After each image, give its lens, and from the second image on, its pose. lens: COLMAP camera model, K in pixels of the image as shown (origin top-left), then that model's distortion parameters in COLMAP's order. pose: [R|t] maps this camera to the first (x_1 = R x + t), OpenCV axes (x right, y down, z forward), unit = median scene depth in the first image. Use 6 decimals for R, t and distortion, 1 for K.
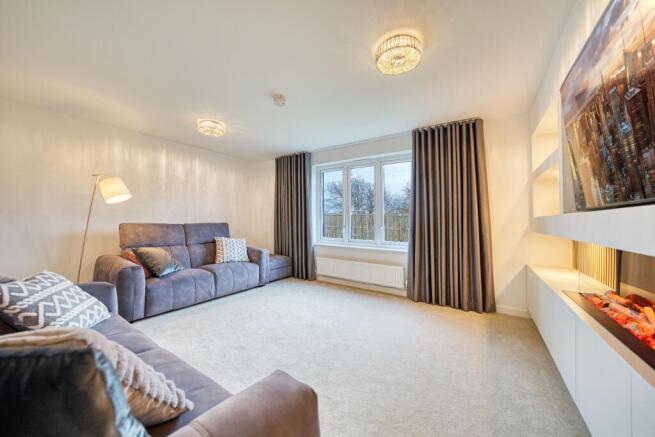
lens RADIAL K [[235.7, 0, 327.4], [0, 235.7, 217.3], [0, 0, 1]] dist [-0.000422, 0.000959]
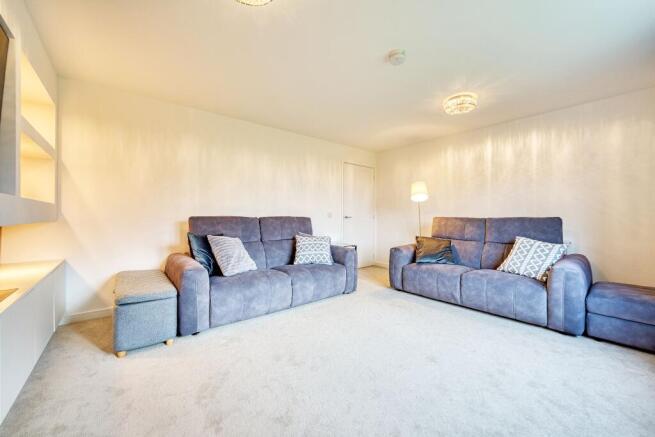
lens RADIAL K [[259.7, 0, 328.6], [0, 259.7, 220.2], [0, 0, 1]] dist [-0.006905, 0.000821]
pose [[-0.285858, 0.007370, -0.958244, 0.480034], [0.015637, 0.999873, 0.003025, 0.024128], [0.958144, -0.014119, -0.285937, 0.710272]]
